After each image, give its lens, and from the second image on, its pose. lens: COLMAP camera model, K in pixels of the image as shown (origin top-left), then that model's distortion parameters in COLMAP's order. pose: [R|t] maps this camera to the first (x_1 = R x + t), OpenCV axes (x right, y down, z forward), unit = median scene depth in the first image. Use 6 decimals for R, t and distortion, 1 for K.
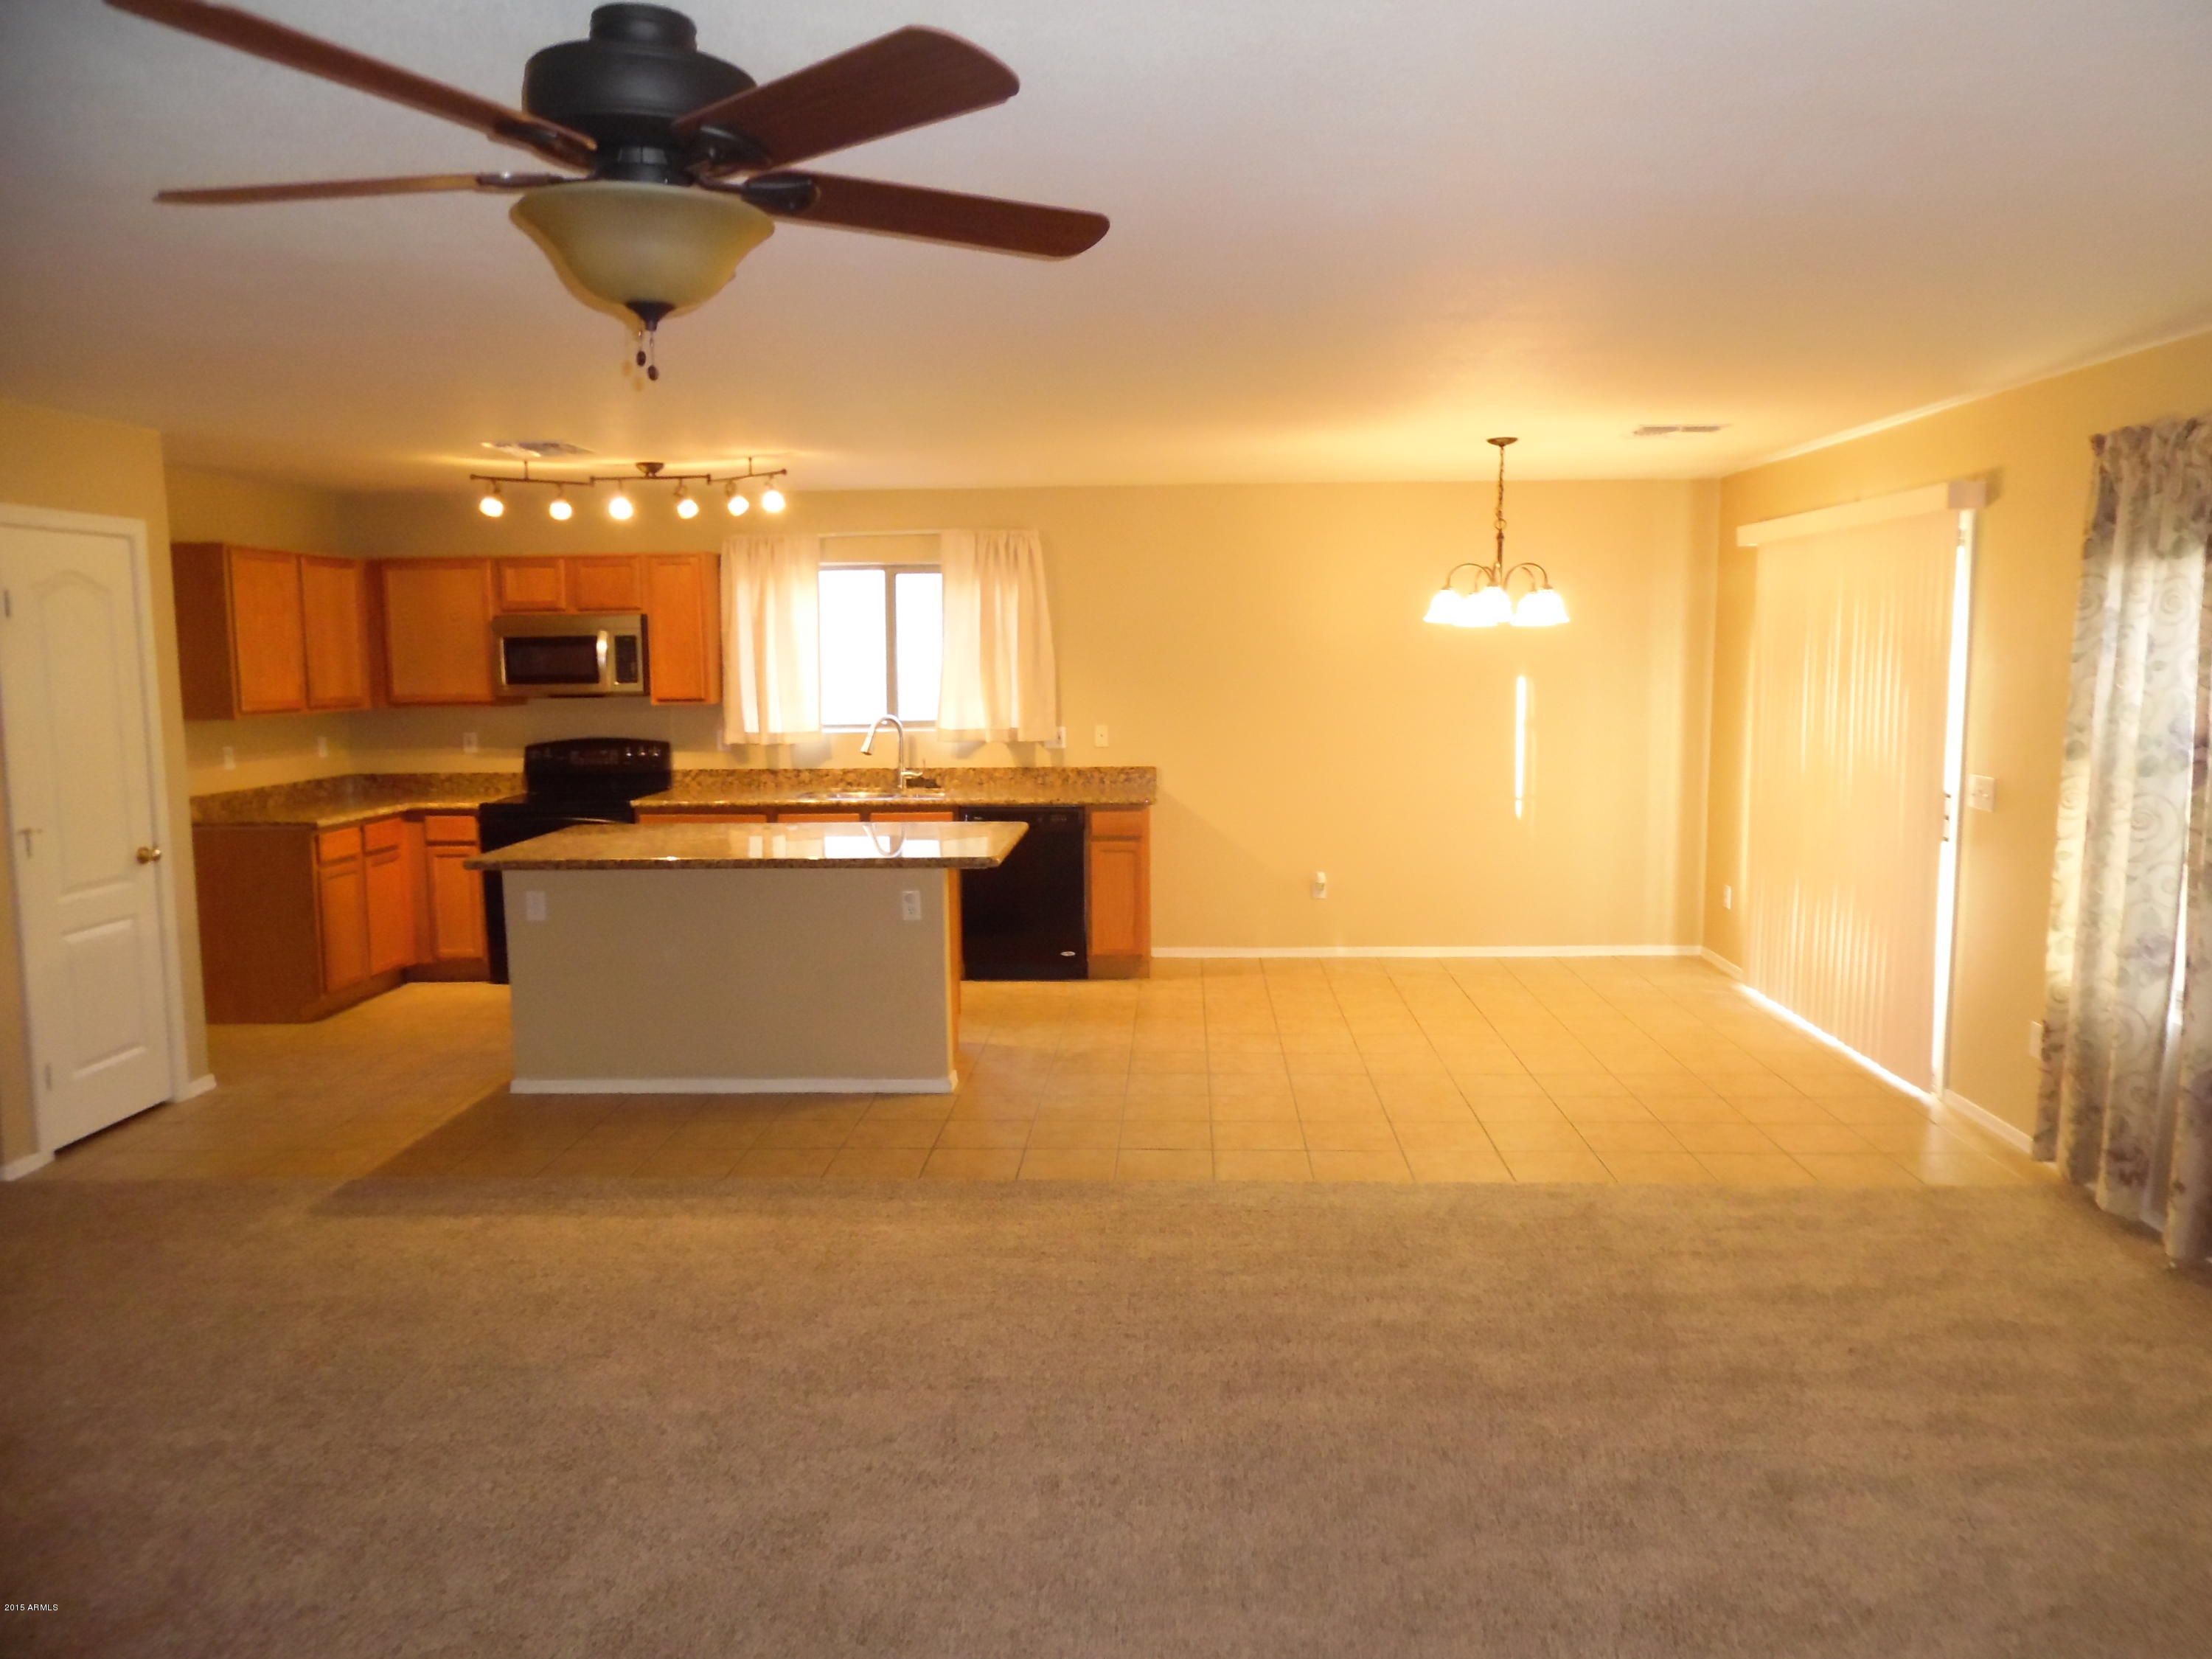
lens RADIAL K [[1561.6, 0, 1106.0], [0, 1561.6, 829.5], [0, 0, 1]] dist [0.021029, -0.002688]
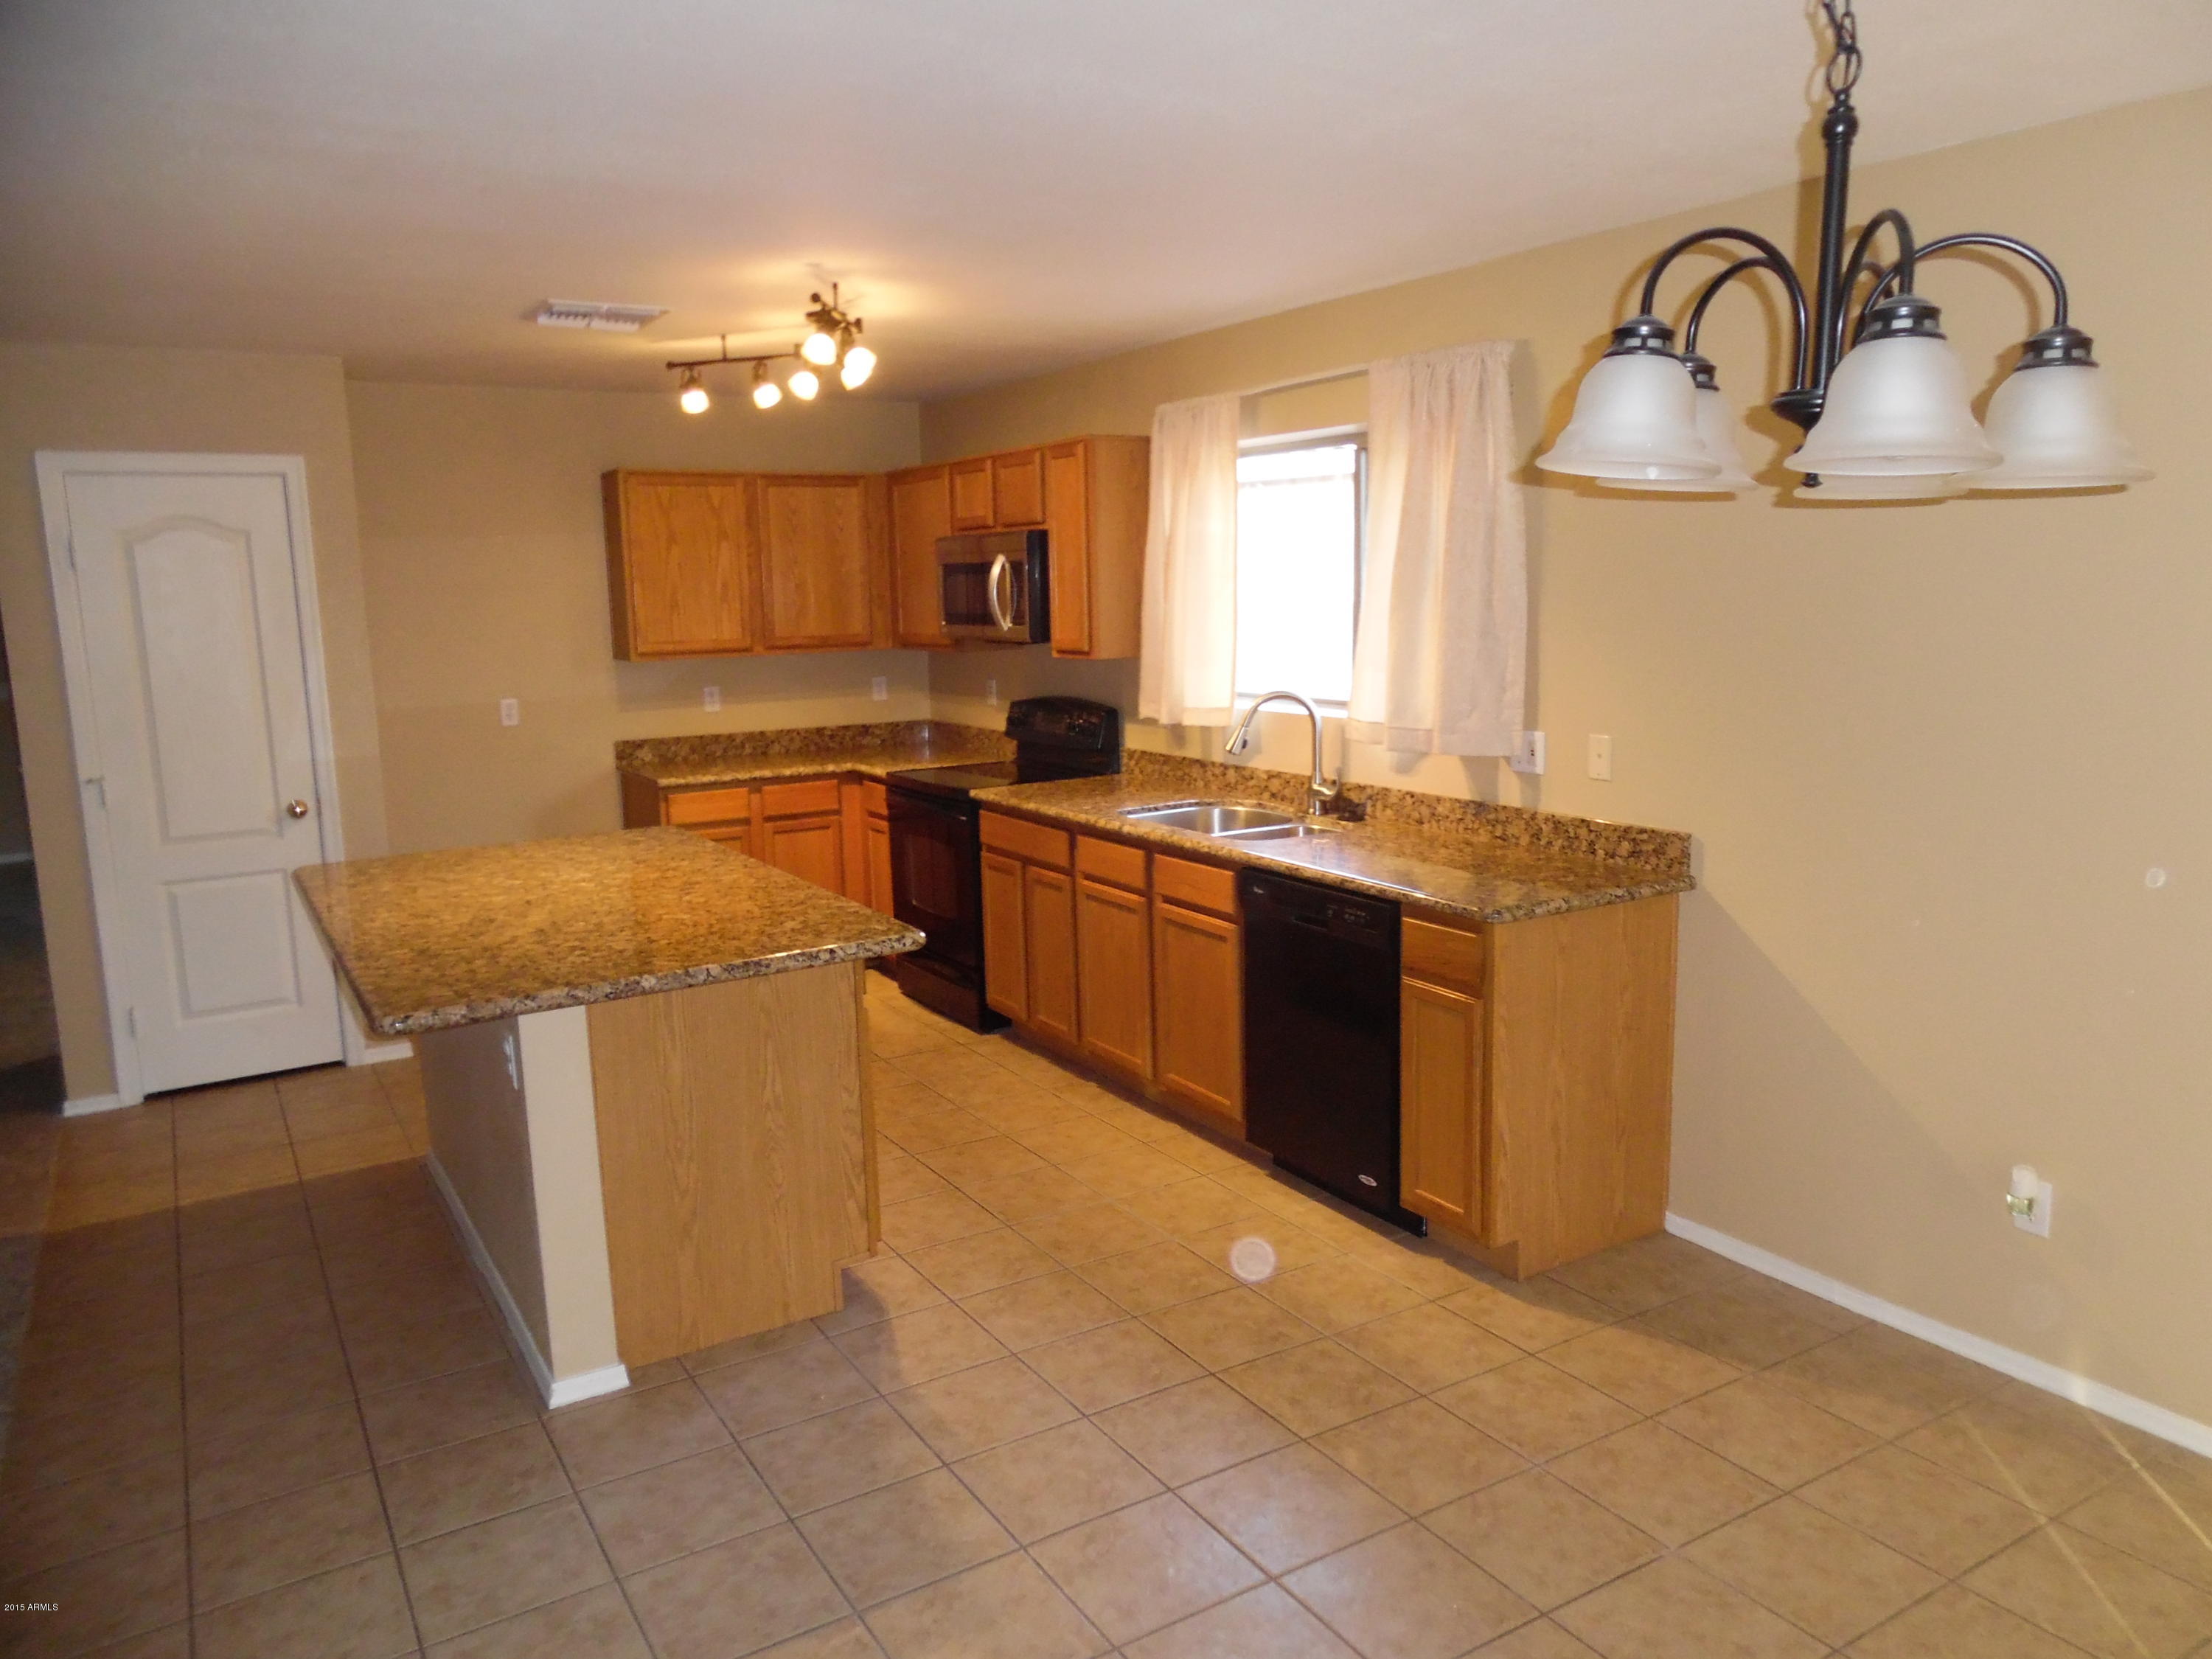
lens RADIAL K [[1561.6, 0, 1106.0], [0, 1561.6, 829.5], [0, 0, 1]] dist [0.021029, -0.002688]
pose [[0.559763, 0.131322, -0.818181, 0.325000], [-0.077123, 0.991333, 0.106349, -0.080639], [0.825056, 0.003570, 0.565039, 0.625144]]
